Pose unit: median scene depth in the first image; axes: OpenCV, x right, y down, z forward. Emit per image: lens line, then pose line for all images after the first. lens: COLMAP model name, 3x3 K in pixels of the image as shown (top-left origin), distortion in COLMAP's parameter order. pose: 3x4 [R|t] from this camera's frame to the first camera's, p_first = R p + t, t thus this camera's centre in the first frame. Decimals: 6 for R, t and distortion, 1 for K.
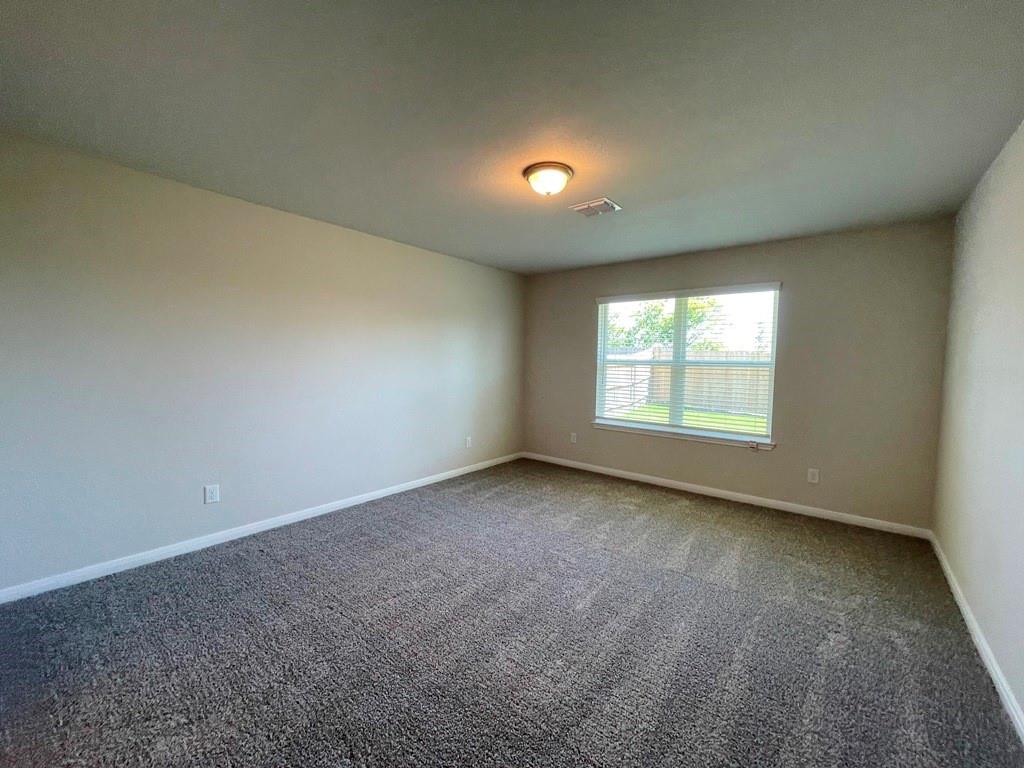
lens RADIAL K [[415.2, 0, 512.3], [0, 415.2, 382.4], [0, 0, 1]] dist [-0.000680, -0.000536]
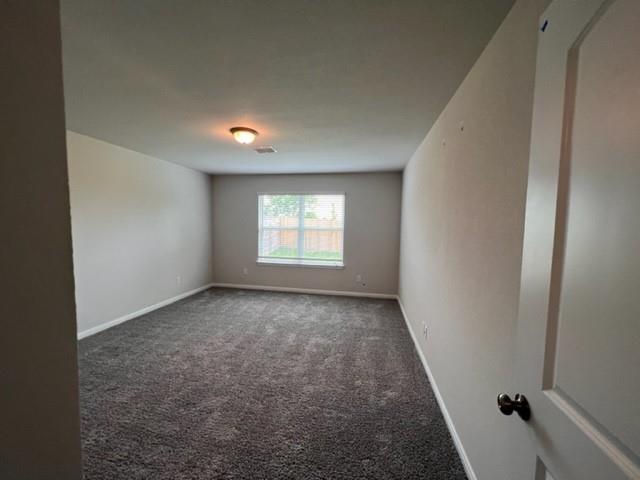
lens RADIAL K [[257.5, 0, 320.0], [0, 257.5, 240.0], [0, 0, 1]] dist [0.008408, 0.000116]
pose [[0.878880, -0.030400, 0.476074, -0.117927], [0.022688, 0.999502, 0.021940, -0.019661], [-0.476504, -0.008481, 0.879132, -0.130711]]
